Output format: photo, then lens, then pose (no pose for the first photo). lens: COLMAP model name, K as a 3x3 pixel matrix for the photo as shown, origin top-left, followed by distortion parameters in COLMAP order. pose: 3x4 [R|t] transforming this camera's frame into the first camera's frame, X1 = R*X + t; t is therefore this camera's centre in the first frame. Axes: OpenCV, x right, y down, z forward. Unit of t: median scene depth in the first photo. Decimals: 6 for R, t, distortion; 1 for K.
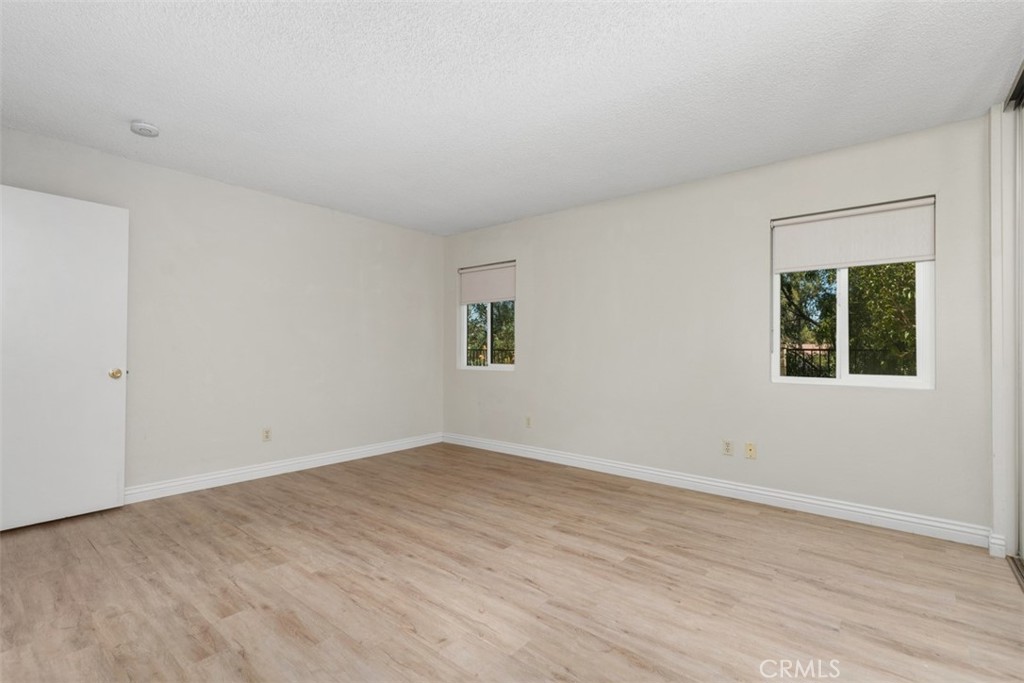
lens RADIAL K [[463.5, 0, 509.2], [0, 463.5, 340.7], [0, 0, 1]] dist [0.011144, -0.001470]
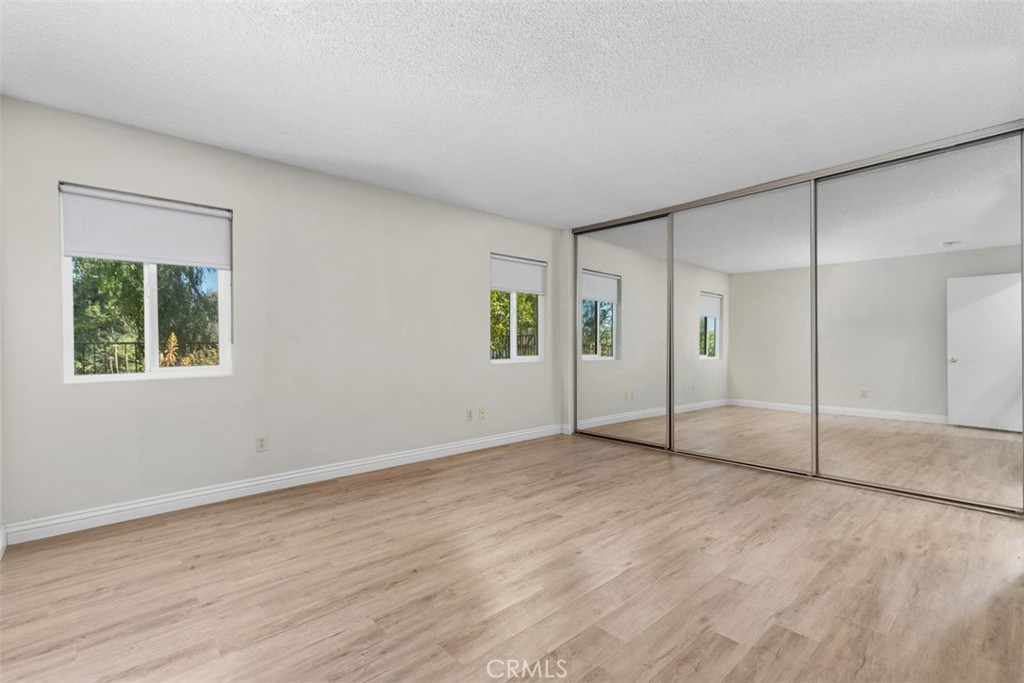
lens RADIAL K [[463.5, 0, 509.2], [0, 463.5, 340.7], [0, 0, 1]] dist [0.011144, -0.001470]
pose [[0.140509, 0.000289, 0.990079, -0.964484], [-0.016247, 0.999866, 0.002014, 0.014124], [-0.989946, -0.016369, 0.140495, 0.815004]]
